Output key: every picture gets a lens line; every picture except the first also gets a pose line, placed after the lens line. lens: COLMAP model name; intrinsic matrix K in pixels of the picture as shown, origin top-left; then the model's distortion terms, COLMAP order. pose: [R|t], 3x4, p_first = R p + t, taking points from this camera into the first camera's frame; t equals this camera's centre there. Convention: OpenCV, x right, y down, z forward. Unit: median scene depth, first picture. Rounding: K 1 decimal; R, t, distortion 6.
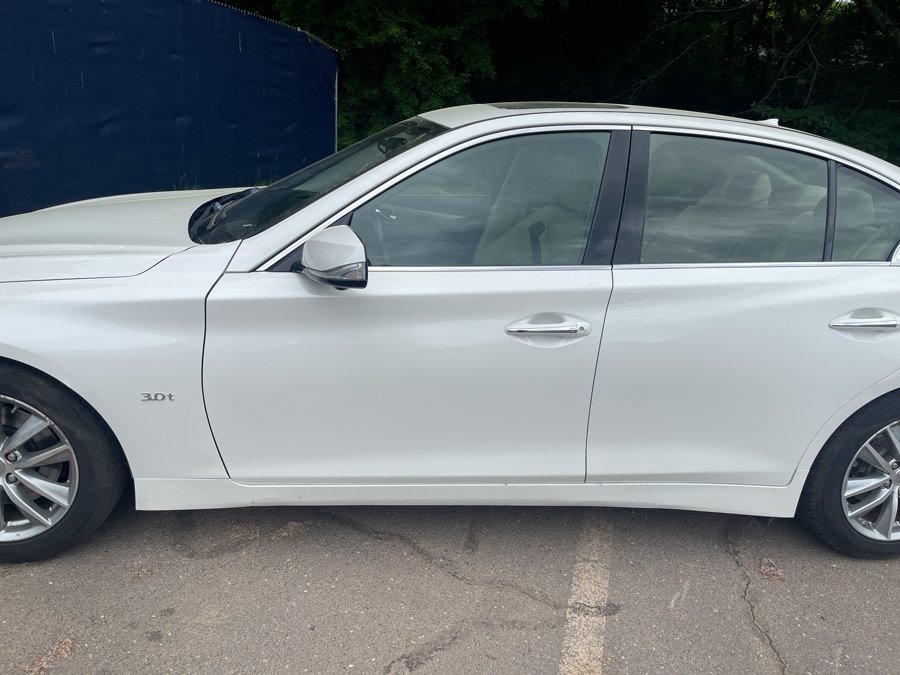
lens RADIAL K [[683.0, 0, 444.4], [0, 683.0, 339.8], [0, 0, 1]] dist [0.075957, -0.107667]
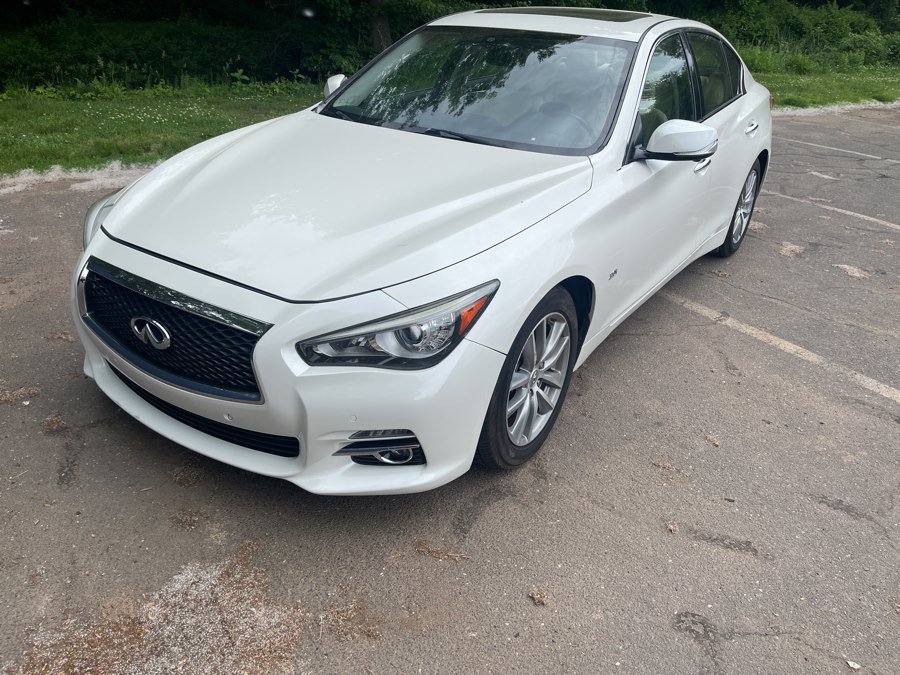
lens RADIAL K [[683.0, 0, 456.6], [0, 683.0, 334.9], [0, 0, 1]] dist [0.075957, -0.107667]
pose [[0.640637, -0.376096, 0.669430, -1.372894], [0.245983, 0.926407, 0.285066, -0.234751], [-0.727377, -0.017955, 0.686003, 0.262518]]
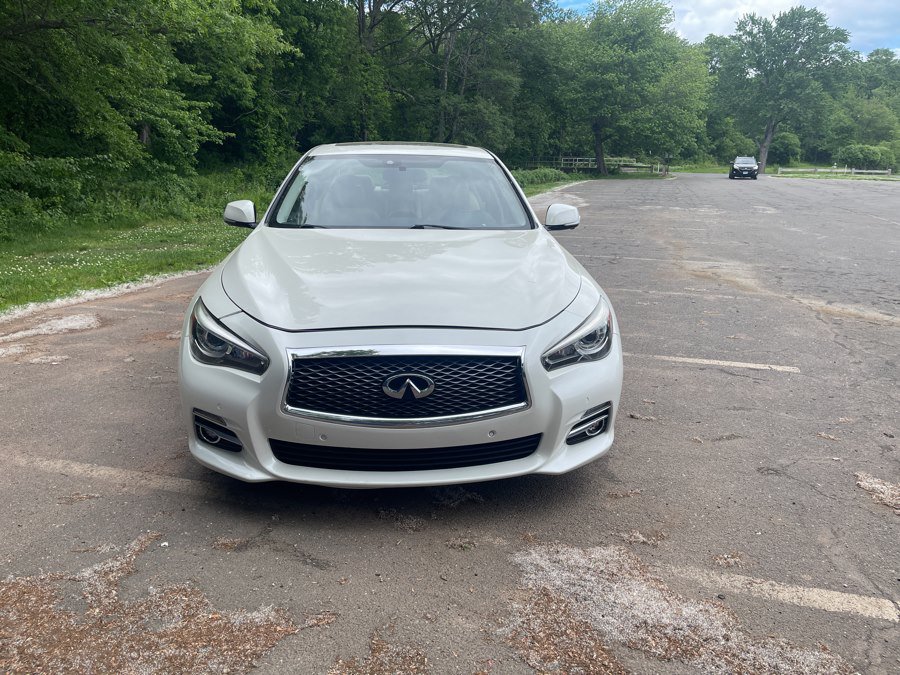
lens RADIAL K [[683.0, 0, 452.9], [0, 683.0, 335.9], [0, 0, 1]] dist [0.075957, -0.107667]
pose [[0.030840, -0.307427, 0.951072, -2.012100], [0.312536, 0.906778, 0.282975, -0.429060], [-0.949405, 0.288518, 0.124047, 0.980090]]
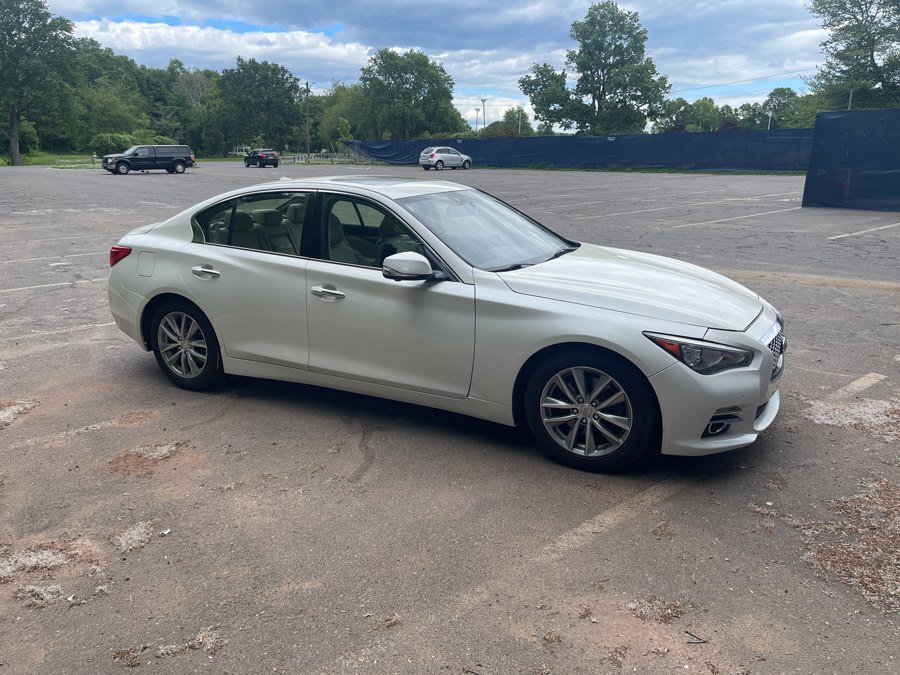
lens RADIAL K [[683.0, 0, 452.6], [0, 683.0, 337.4], [0, 0, 1]] dist [0.075957, -0.107667]
pose [[-0.825969, -0.204124, 0.525460, -1.230607], [0.136979, 0.831523, 0.538336, -1.138303], [-0.546819, 0.516627, -0.658852, 2.795855]]
